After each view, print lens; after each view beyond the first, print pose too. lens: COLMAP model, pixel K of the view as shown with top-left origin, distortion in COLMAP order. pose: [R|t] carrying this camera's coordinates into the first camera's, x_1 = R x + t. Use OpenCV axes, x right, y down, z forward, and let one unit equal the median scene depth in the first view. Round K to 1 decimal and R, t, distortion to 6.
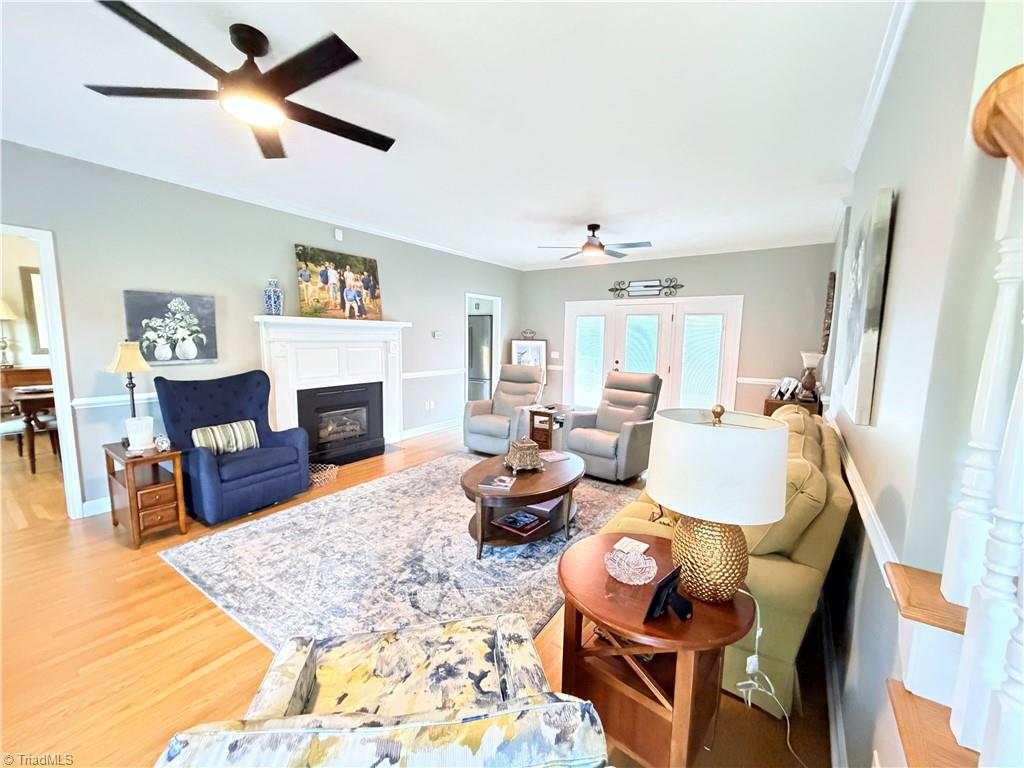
lens RADIAL K [[402.1, 0, 512.0], [0, 402.1, 384.0], [0, 0, 1]] dist [0.000408, 0.000101]
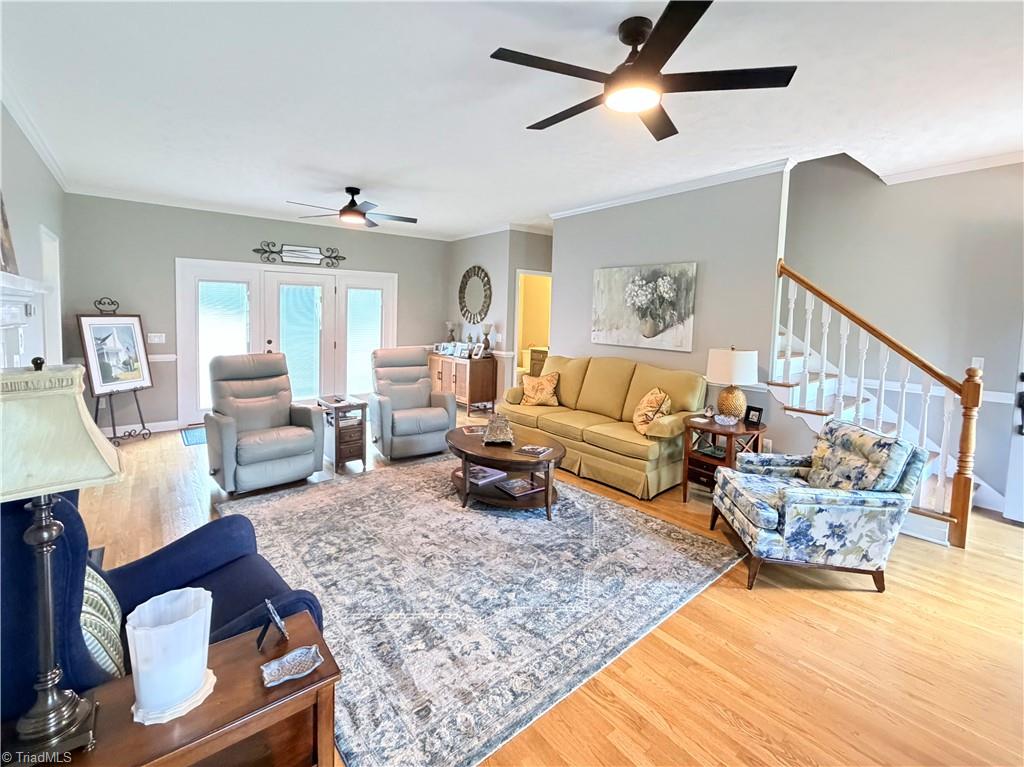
lens RADIAL K [[466.9, 0, 527.1], [0, 466.9, 345.9], [0, 0, 1]] dist [-0.000415, -0.000054]
pose [[0.264039, -0.077860, 0.961364, -0.757055], [0.103715, 0.993249, 0.051957, -0.063823], [-0.958920, 0.085990, 0.270331, 0.399039]]
